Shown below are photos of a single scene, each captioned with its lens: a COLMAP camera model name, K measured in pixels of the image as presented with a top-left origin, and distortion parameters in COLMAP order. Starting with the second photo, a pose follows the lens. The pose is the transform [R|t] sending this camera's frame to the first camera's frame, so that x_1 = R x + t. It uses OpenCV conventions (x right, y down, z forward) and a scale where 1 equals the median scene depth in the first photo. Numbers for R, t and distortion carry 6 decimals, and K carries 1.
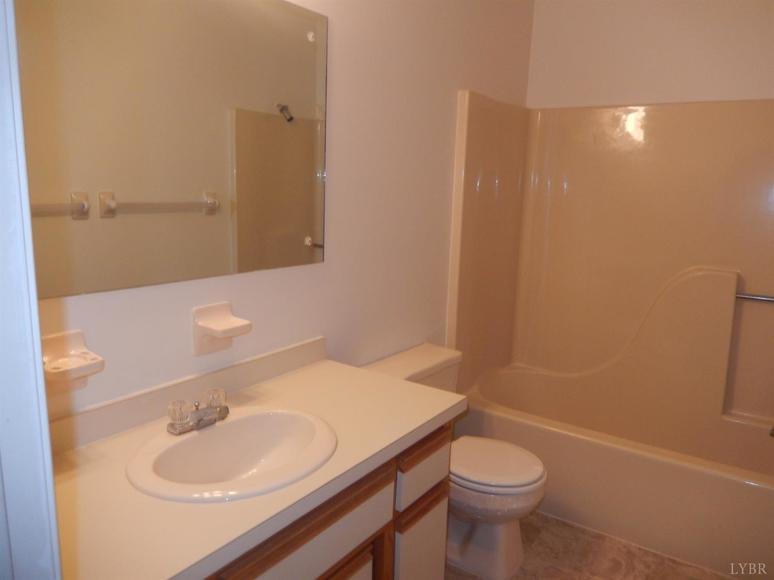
lens RADIAL K [[579.8, 0, 391.7], [0, 579.8, 291.2], [0, 0, 1]] dist [-0.013576, -0.000133]
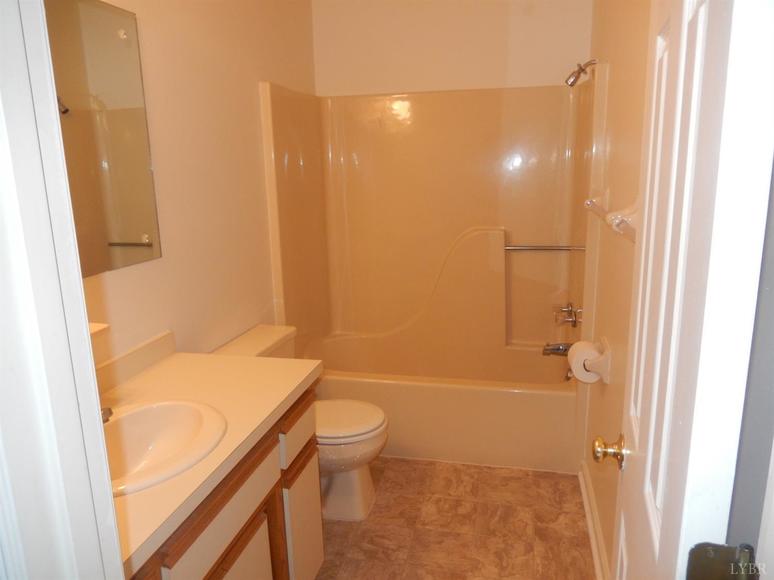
lens RADIAL K [[579.8, 0, 381.9], [0, 579.8, 291.8], [0, 0, 1]] dist [-0.013576, -0.000133]
pose [[0.928902, -0.134795, 0.344923, -0.098714], [0.122773, 0.990821, 0.056571, -0.001205], [-0.349382, -0.010202, 0.936925, -0.072363]]
